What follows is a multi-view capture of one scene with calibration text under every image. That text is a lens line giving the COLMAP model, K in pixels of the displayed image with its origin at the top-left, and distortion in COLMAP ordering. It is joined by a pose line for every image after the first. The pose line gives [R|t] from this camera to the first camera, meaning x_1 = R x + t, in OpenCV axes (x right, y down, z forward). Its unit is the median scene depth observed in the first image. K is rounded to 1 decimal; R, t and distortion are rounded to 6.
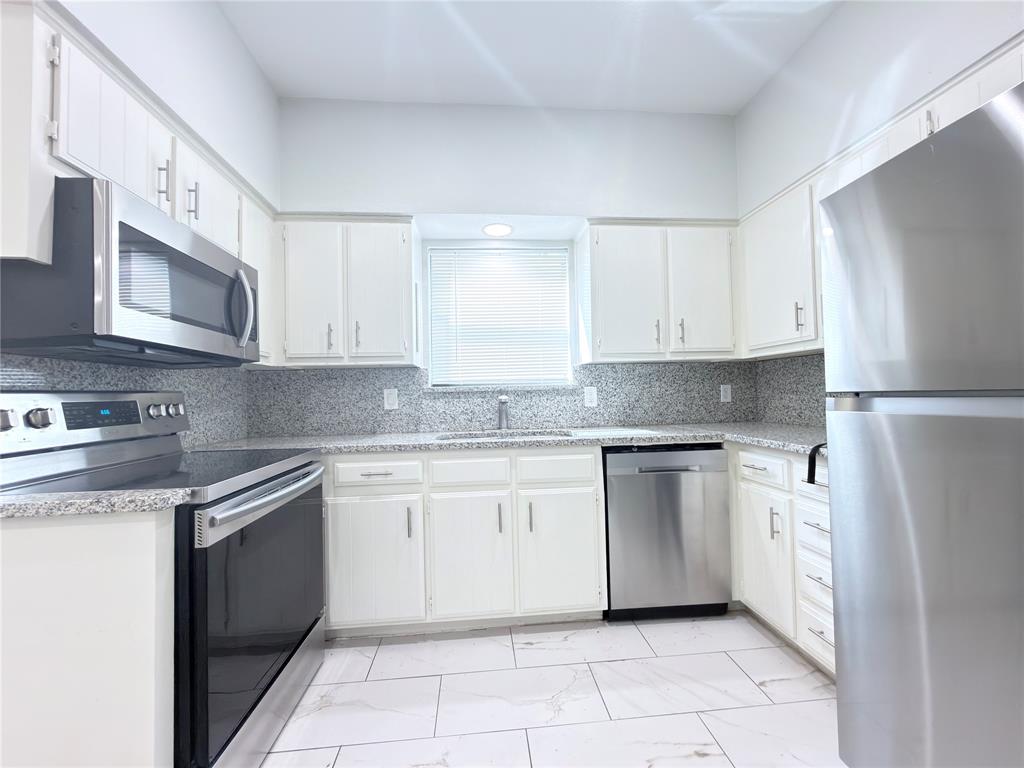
lens RADIAL K [[407.0, 0, 514.2], [0, 407.0, 382.9], [0, 0, 1]] dist [-0.000210, -0.000124]
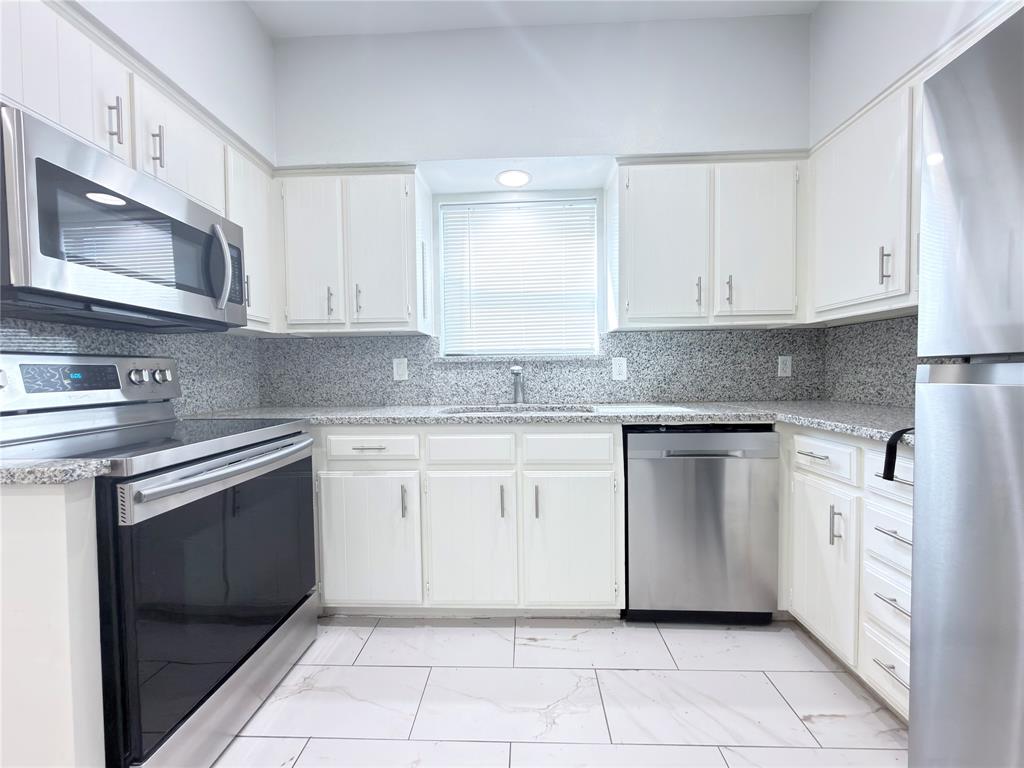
lens RADIAL K [[407.0, 0, 514.2], [0, 407.0, 382.9], [0, 0, 1]] dist [-0.000210, -0.000124]
pose [[0.991942, 0.012430, -0.126082, 0.100667], [-0.005128, 0.998299, 0.058073, 0.019805], [0.126590, -0.056959, 0.990319, 0.130625]]
